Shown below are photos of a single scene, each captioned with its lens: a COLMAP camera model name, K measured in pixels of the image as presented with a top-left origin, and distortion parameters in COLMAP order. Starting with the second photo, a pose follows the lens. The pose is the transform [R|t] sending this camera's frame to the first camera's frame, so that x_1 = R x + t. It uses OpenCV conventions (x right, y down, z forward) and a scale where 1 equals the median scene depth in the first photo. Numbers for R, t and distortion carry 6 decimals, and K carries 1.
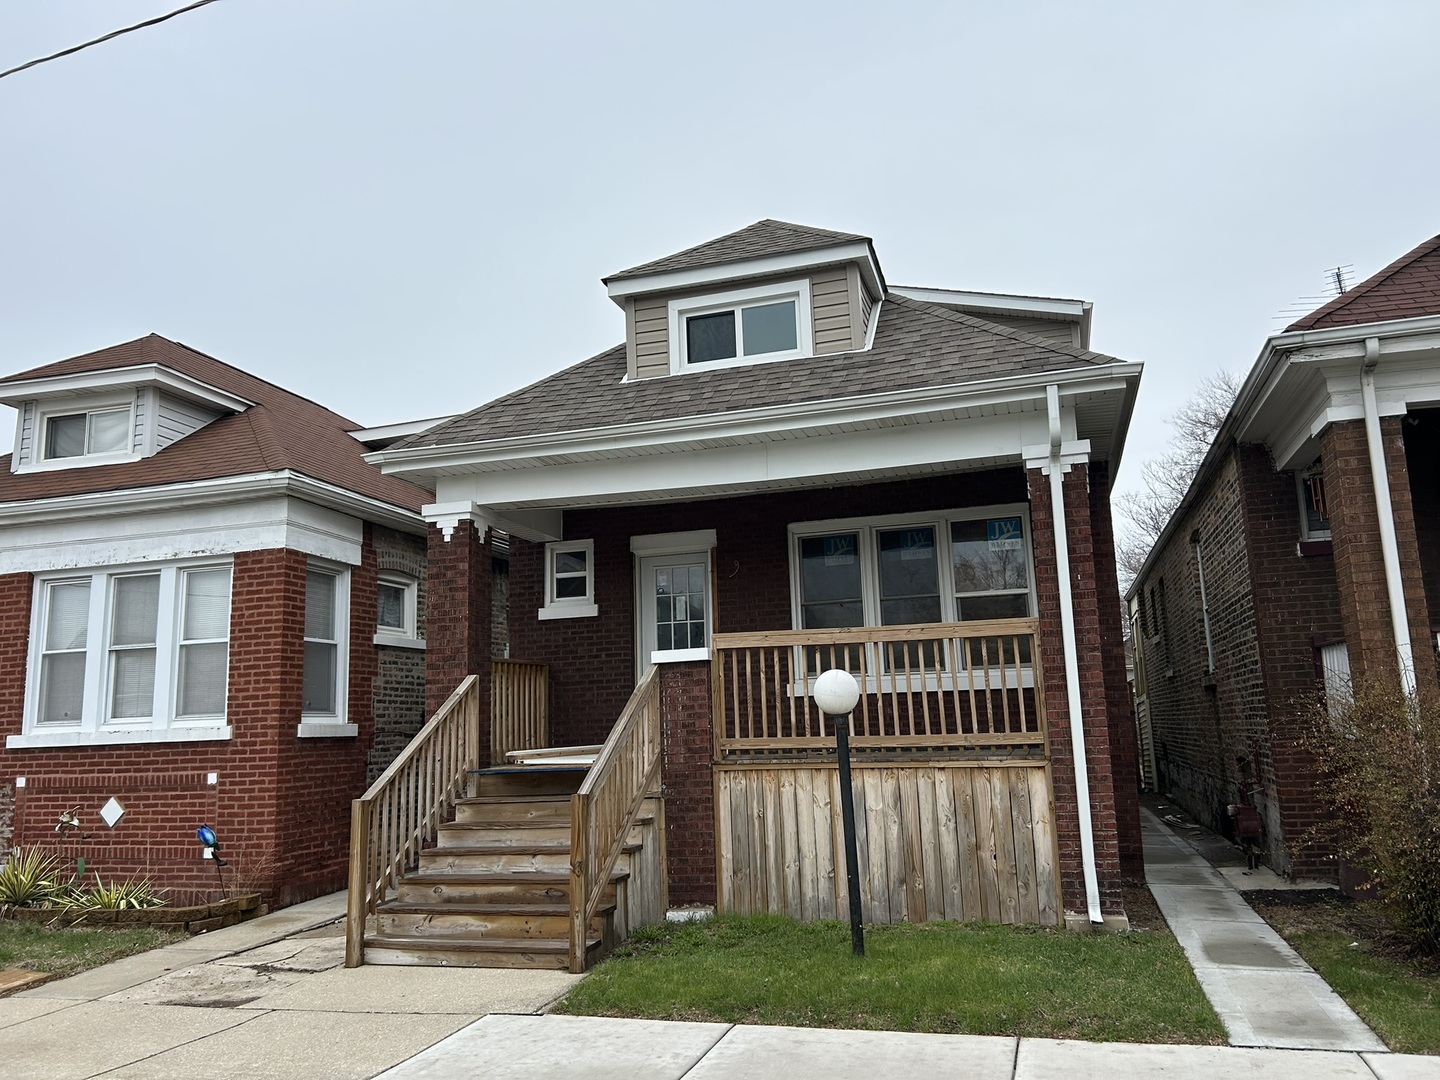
lens RADIAL K [[1094.9, 0, 722.9], [0, 1094.9, 549.0], [0, 0, 1]] dist [0.053606, -0.056298]
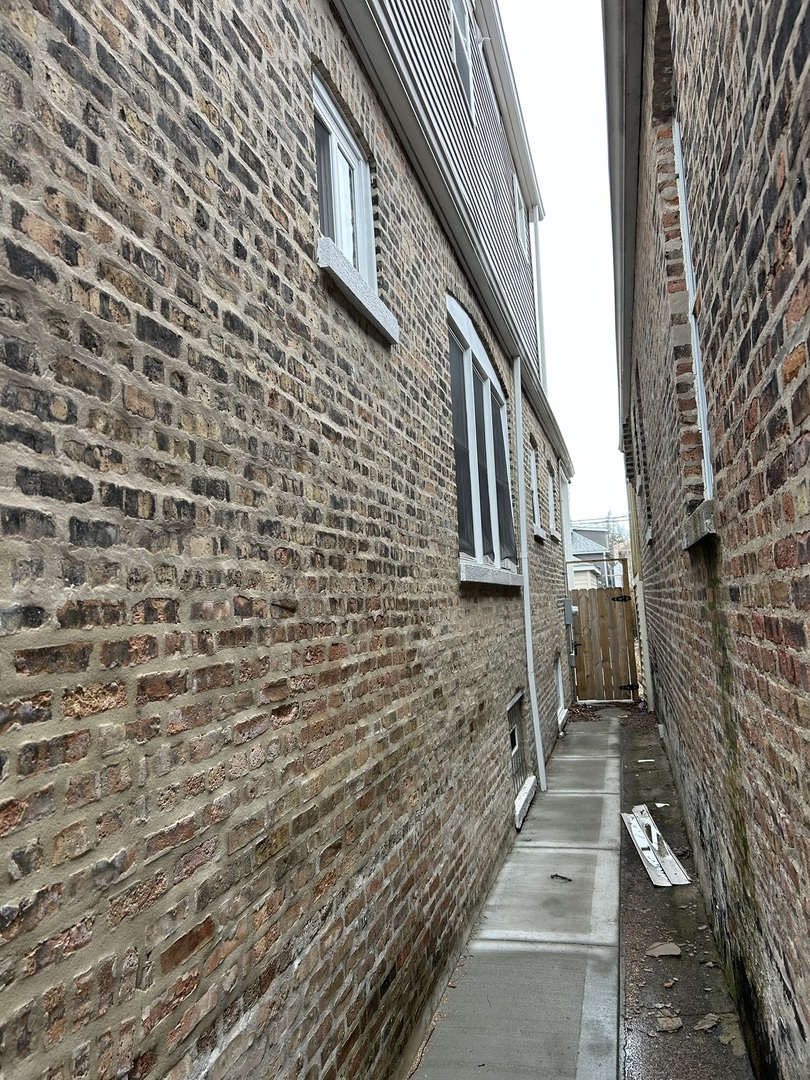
lens RADIAL K [[821.2, 0, 407.2], [0, 821.2, 536.5], [0, 0, 1]] dist [0.053606, -0.056298]
pose [[0.999037, -0.027752, 0.033997, 0.475333], [0.024936, 0.996433, 0.080616, 0.136350], [-0.036113, -0.079690, 0.996165, 1.048489]]
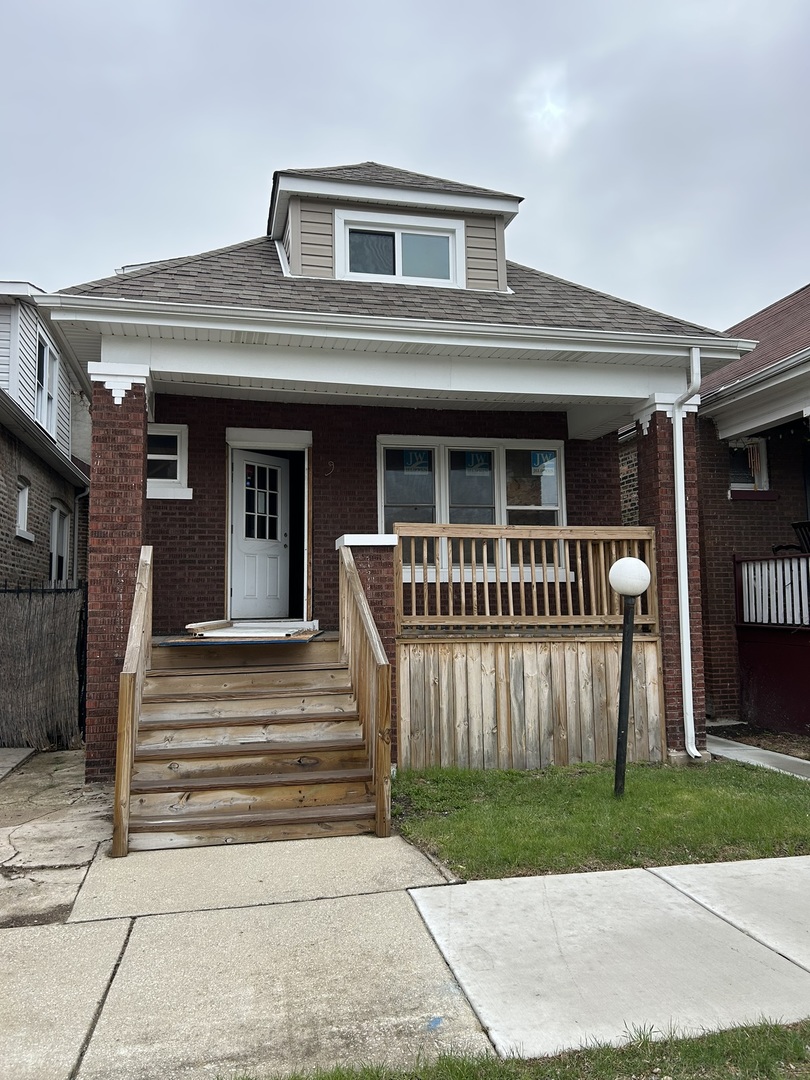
lens RADIAL K [[821.2, 0, 402.4], [0, 821.2, 537.8], [0, 0, 1]] dist [0.053606, -0.056298]
pose [[0.872343, 0.066618, 0.484335, -0.371919], [-0.097673, 0.994449, 0.039137, 0.055593], [-0.479039, -0.081447, 0.874007, 0.249415]]
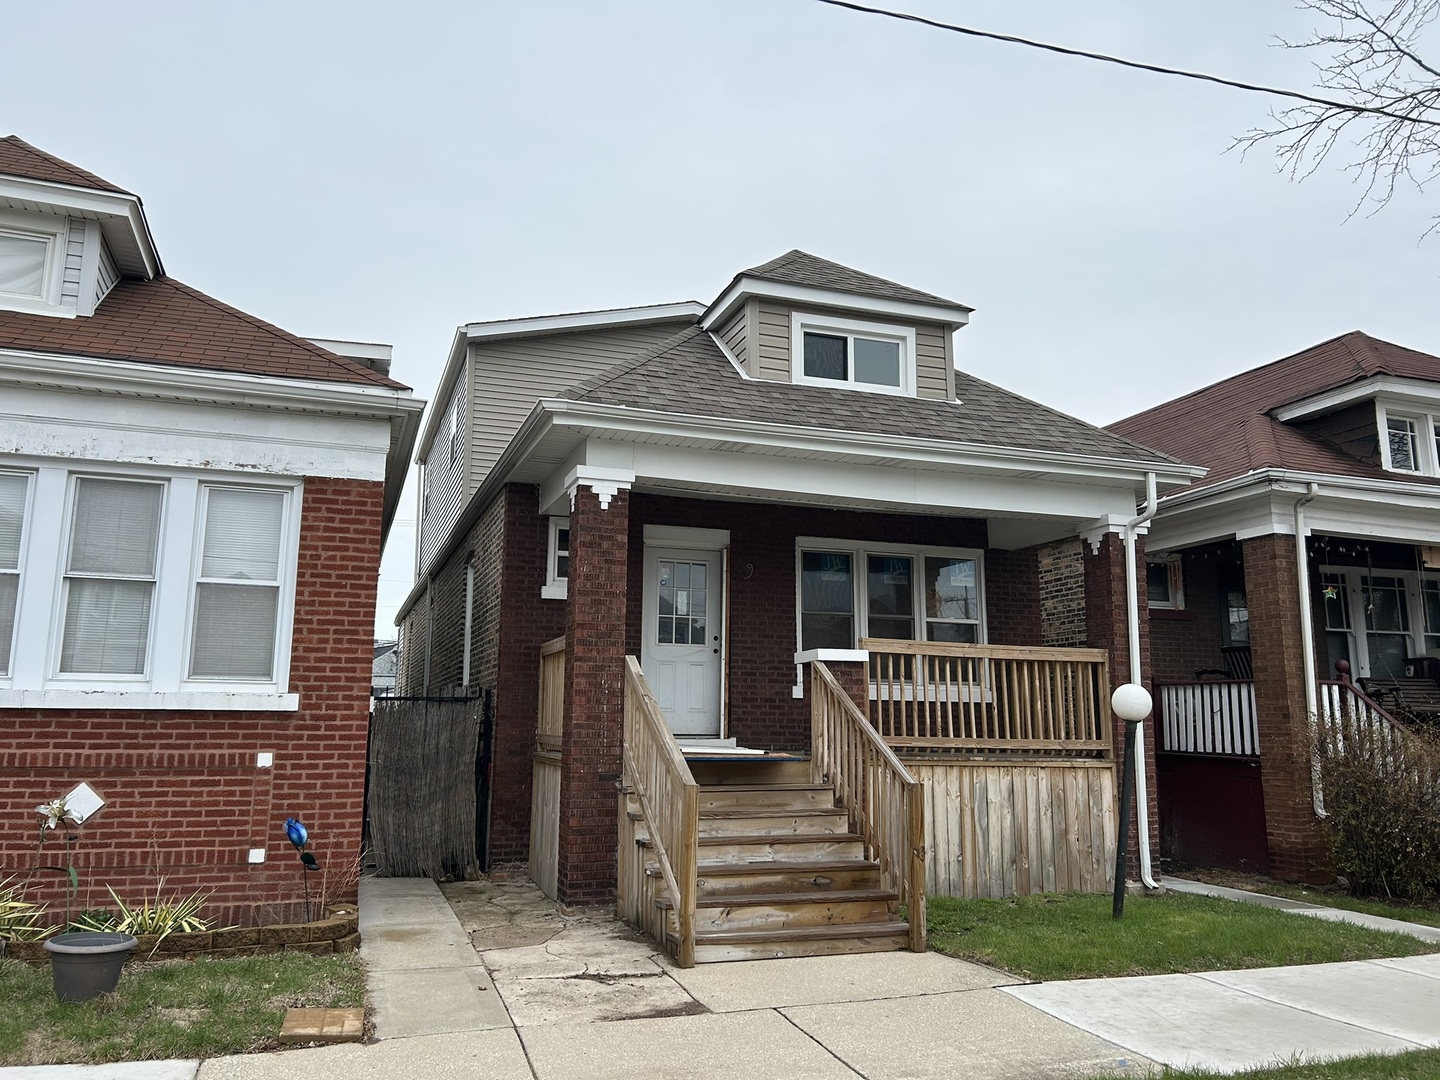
lens RADIAL K [[1094.9, 0, 724.0], [0, 1094.9, 544.6], [0, 0, 1]] dist [0.053606, -0.056298]
pose [[0.805626, 0.138846, 0.575925, -0.690761], [-0.132392, 0.989757, -0.053419, 0.058154], [-0.577442, -0.033212, 0.815756, 0.190097]]
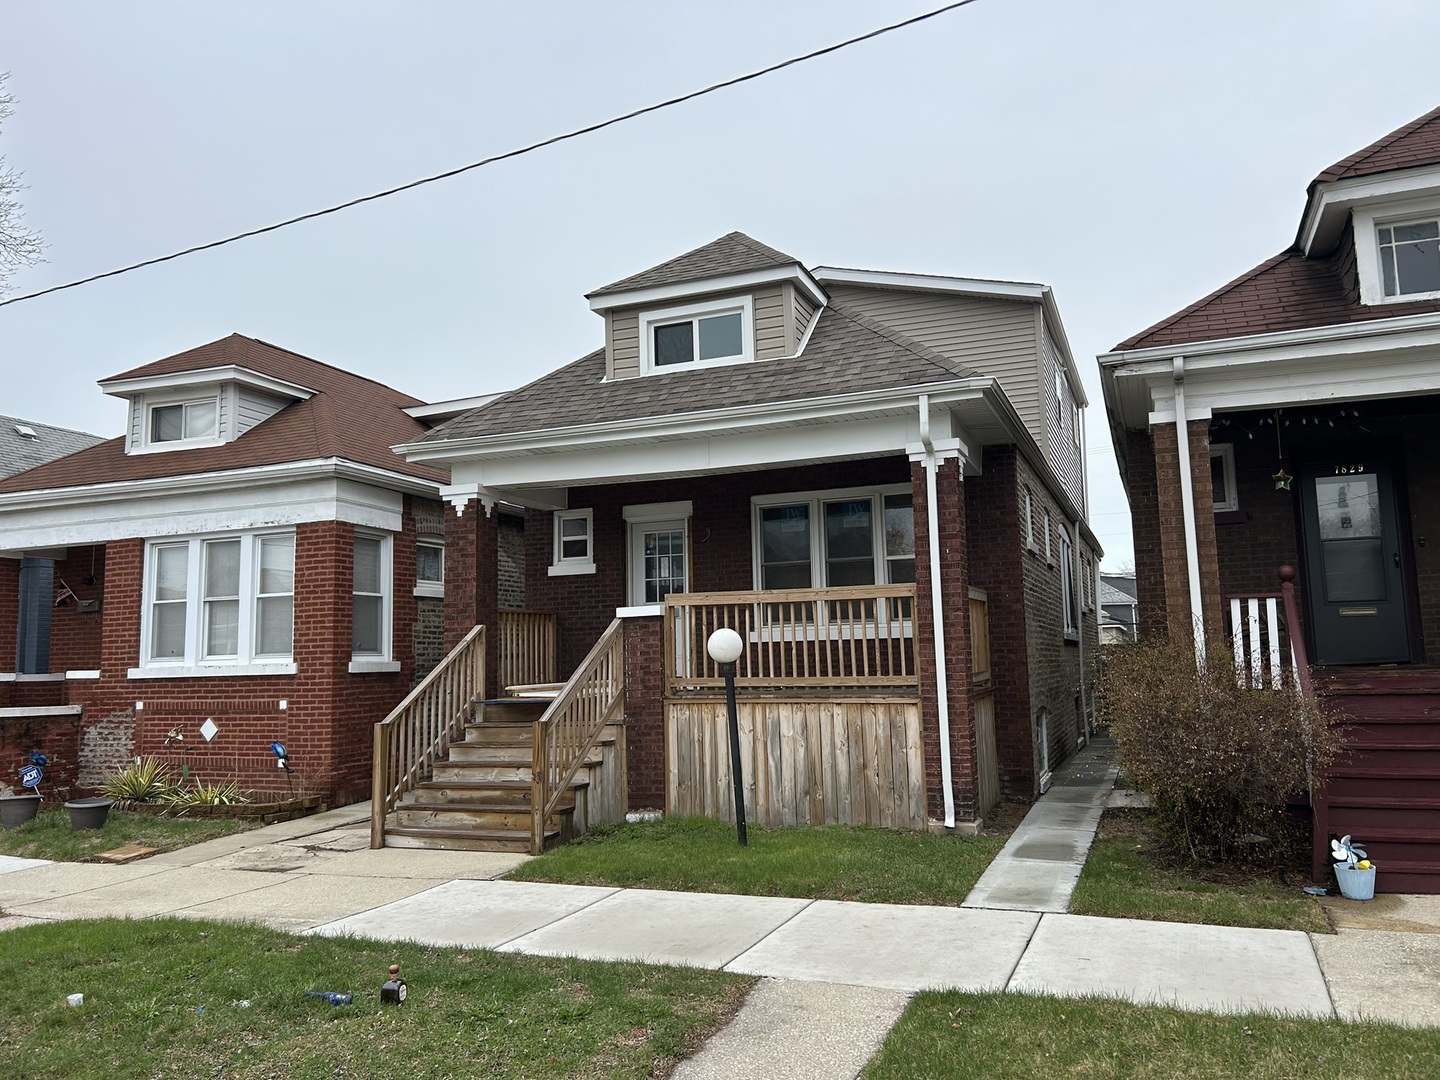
lens RADIAL K [[1094.9, 0, 727.7], [0, 1094.9, 537.7], [0, 0, 1]] dist [0.053606, -0.056298]
pose [[0.996206, -0.001606, -0.087007, 0.154528], [0.006286, 0.998546, 0.053541, -0.046876], [0.086795, -0.053885, 0.994768, -0.197791]]
